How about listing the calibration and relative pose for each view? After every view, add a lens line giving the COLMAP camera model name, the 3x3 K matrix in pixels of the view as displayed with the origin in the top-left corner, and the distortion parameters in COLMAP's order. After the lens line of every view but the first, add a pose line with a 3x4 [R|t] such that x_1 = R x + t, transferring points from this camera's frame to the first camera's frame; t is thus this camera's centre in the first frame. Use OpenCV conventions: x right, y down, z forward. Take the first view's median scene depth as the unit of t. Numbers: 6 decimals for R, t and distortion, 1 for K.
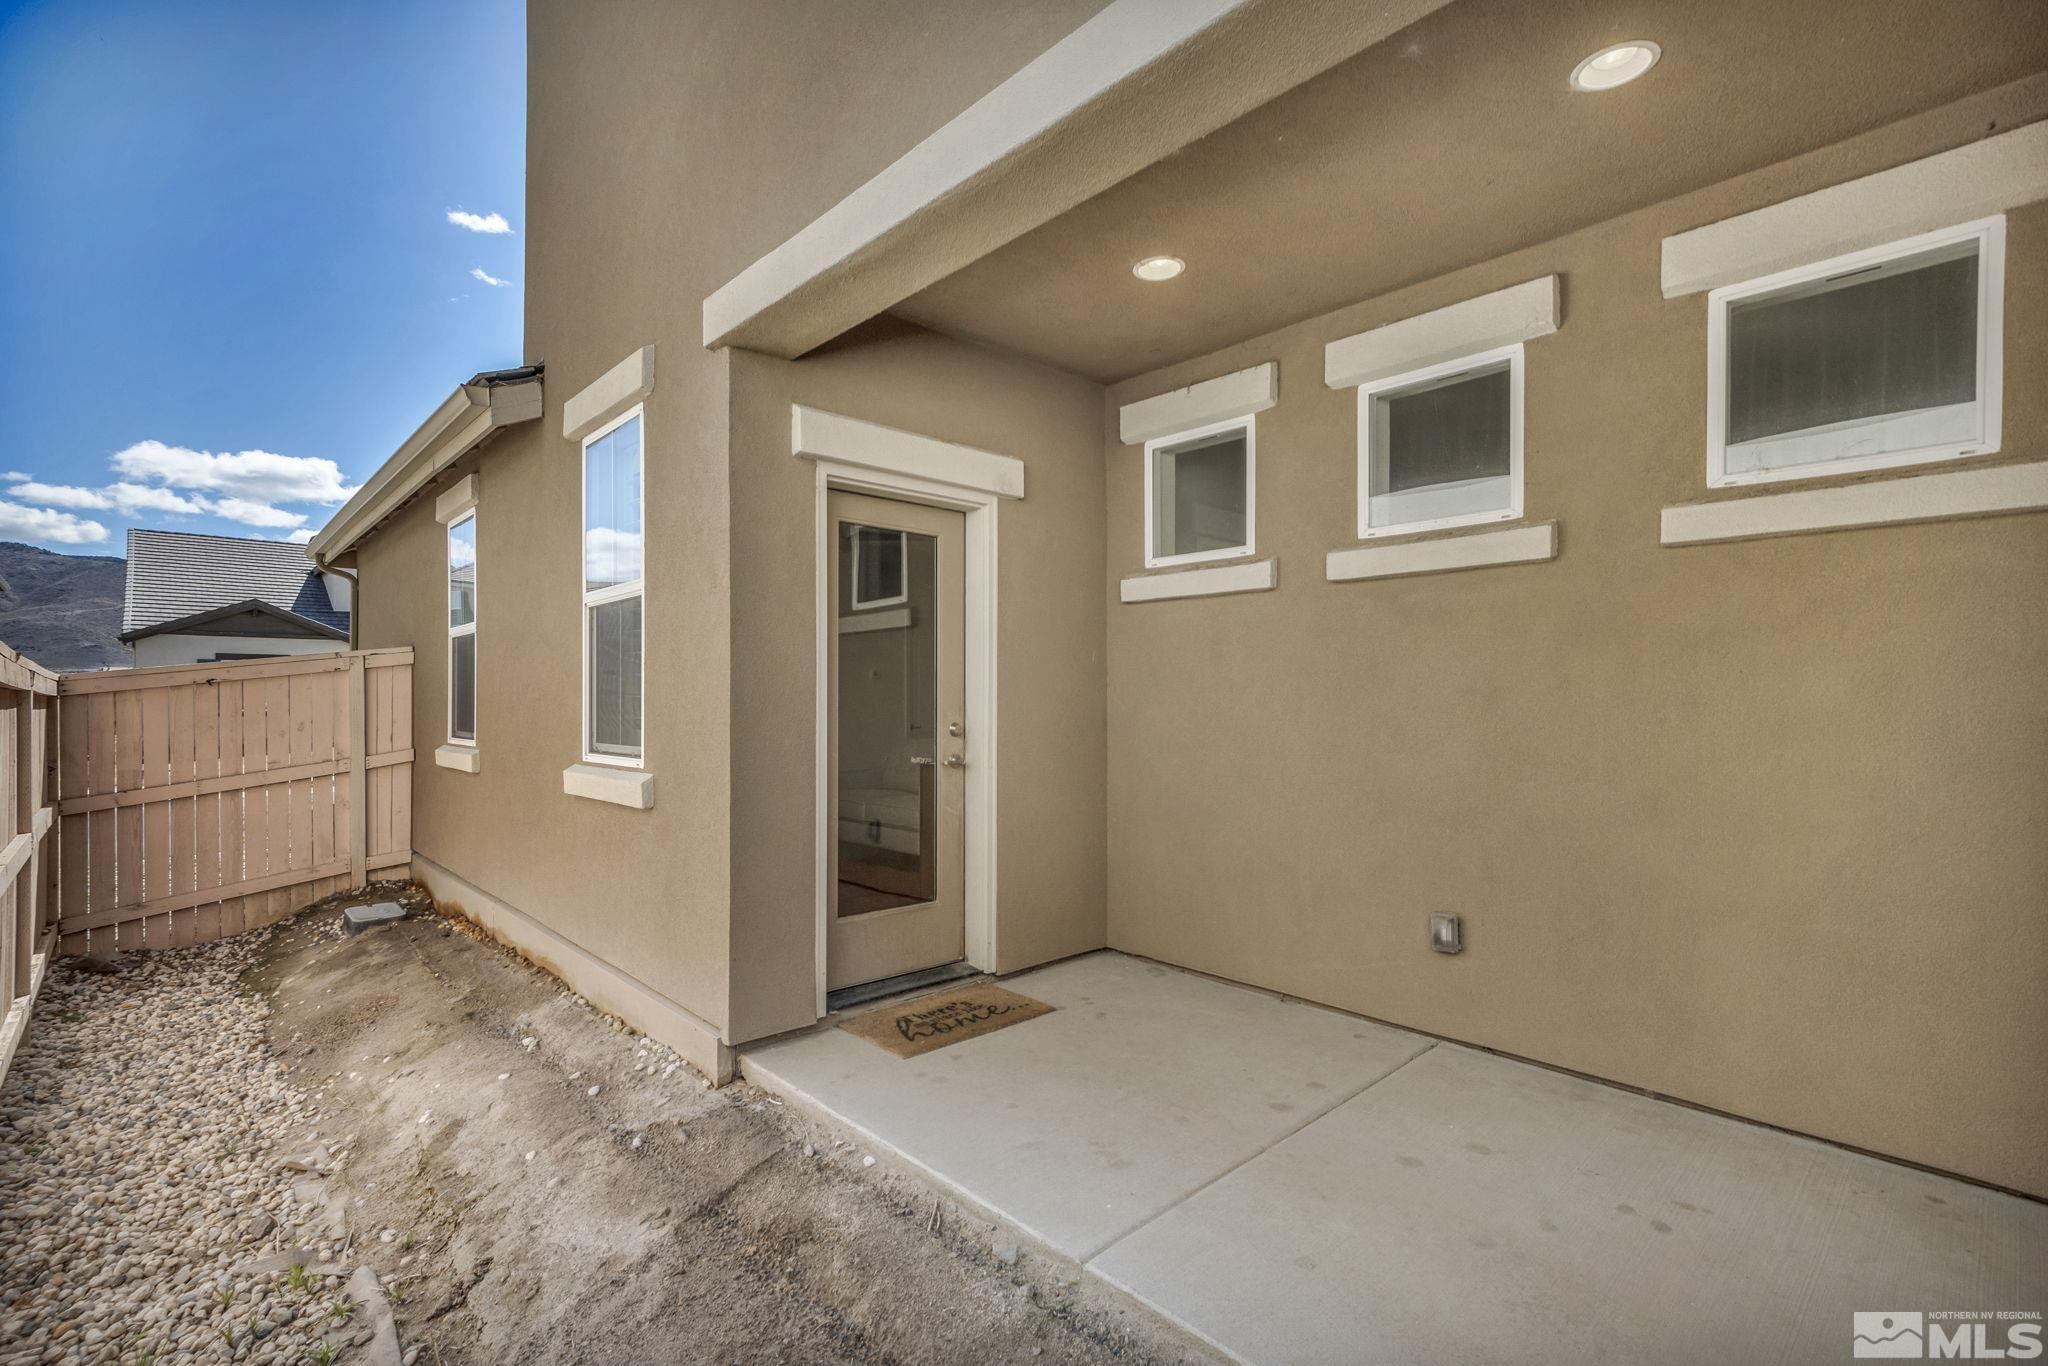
lens RADIAL K [[955.1, 0, 1027.8], [0, 955.1, 711.0], [0, 0, 1]] dist [0.000594, 0.000465]
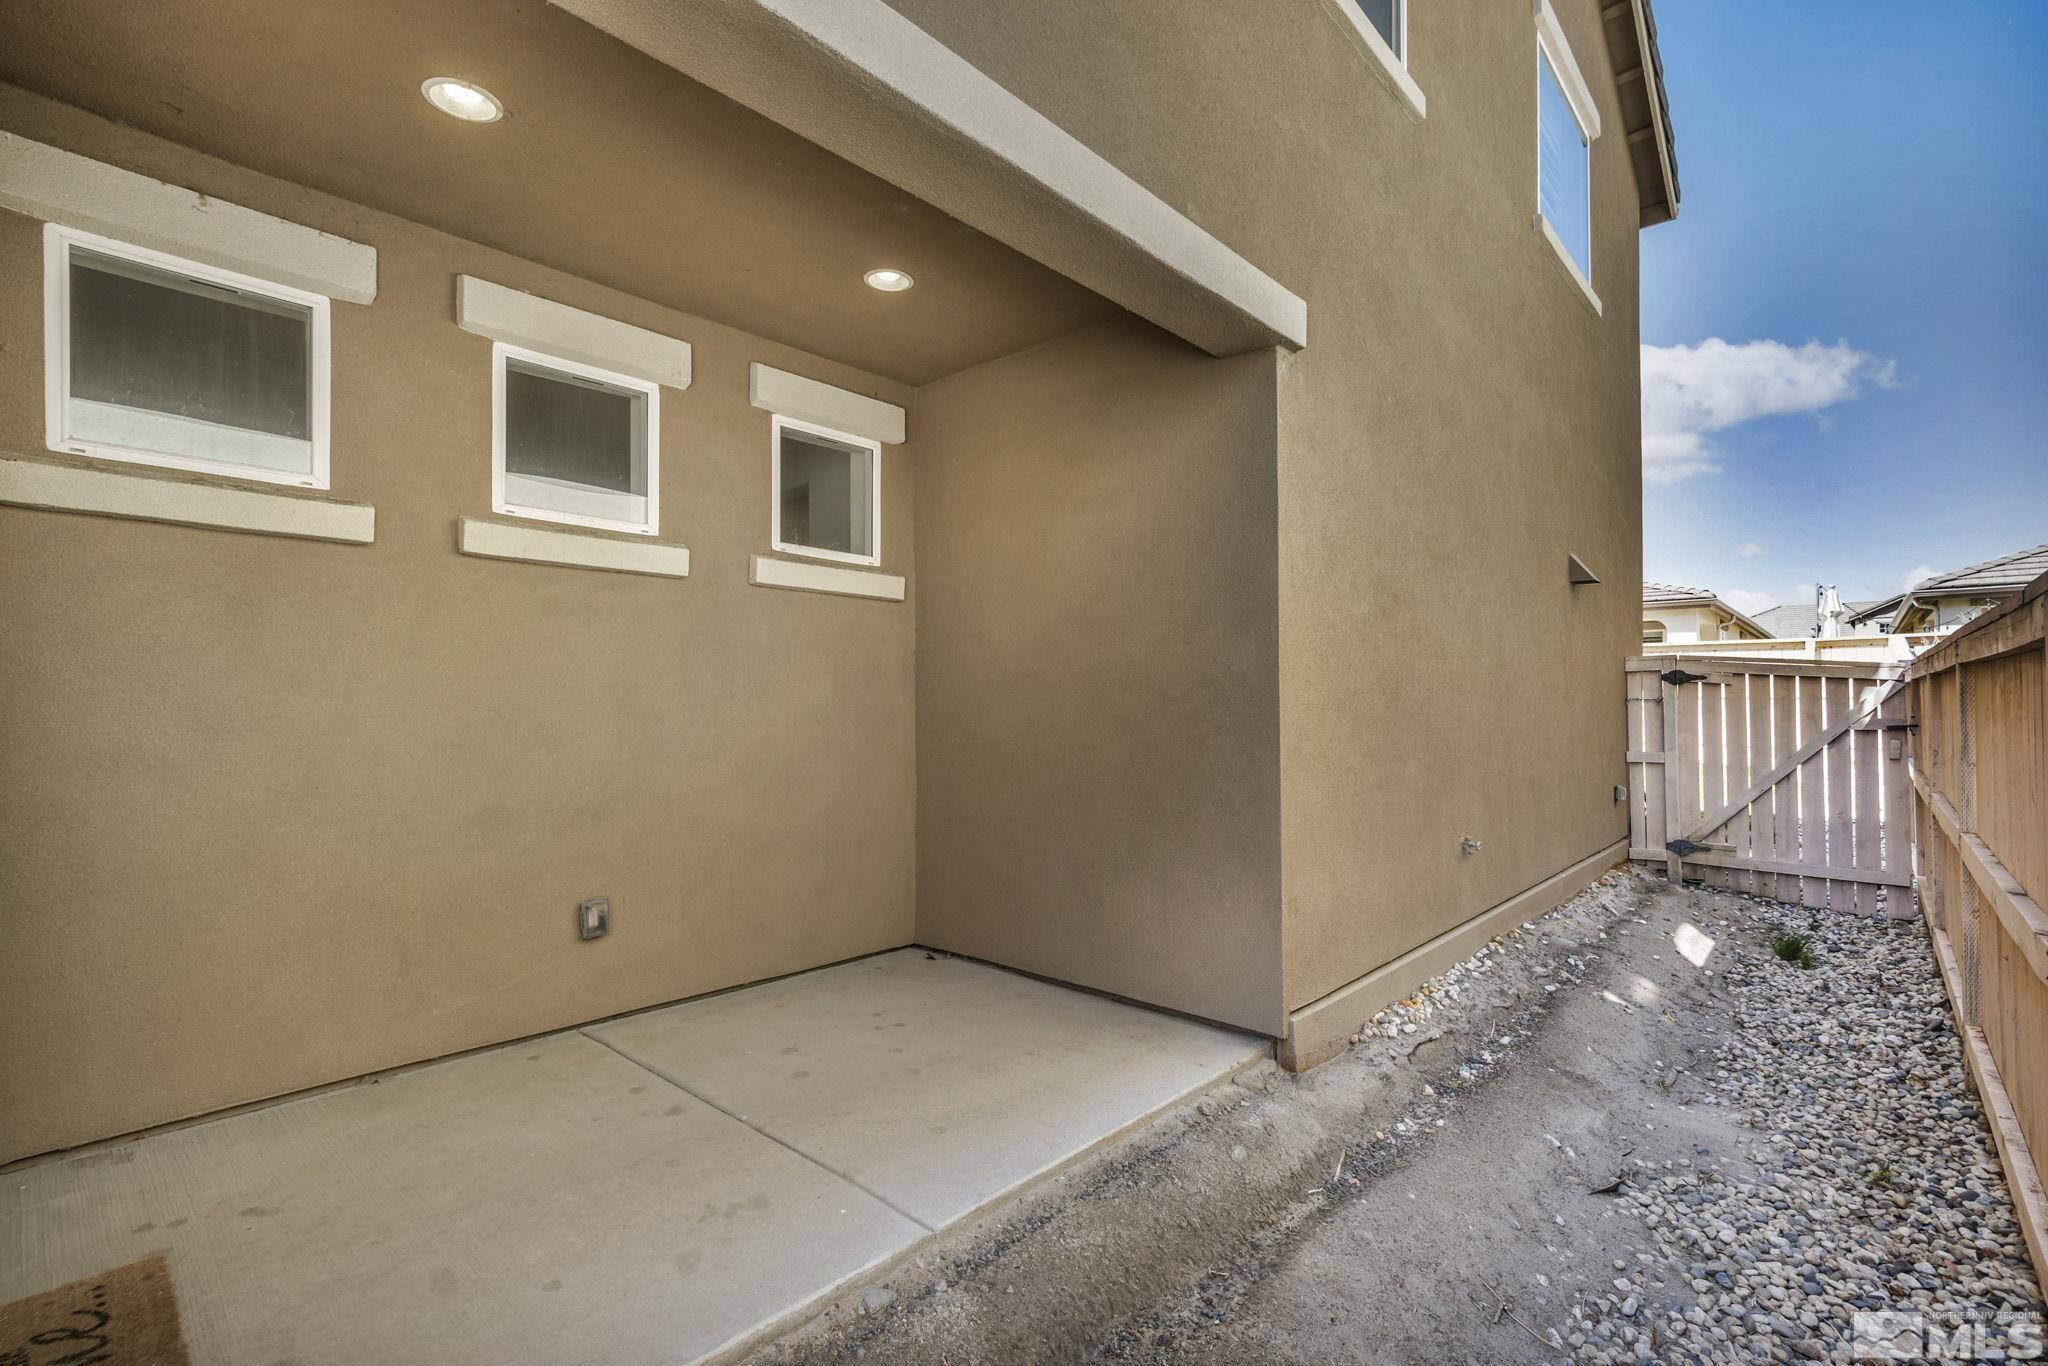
lens RADIAL K [[918.0, 0, 1024.9], [0, 918.0, 713.8], [0, 0, 1]] dist [0.017717, 0.000196]
pose [[-0.079199, -0.009487, 0.996814, -0.616446], [0.011996, 0.999873, 0.010469, 0.005698], [-0.996787, 0.012787, -0.079075, 0.636568]]
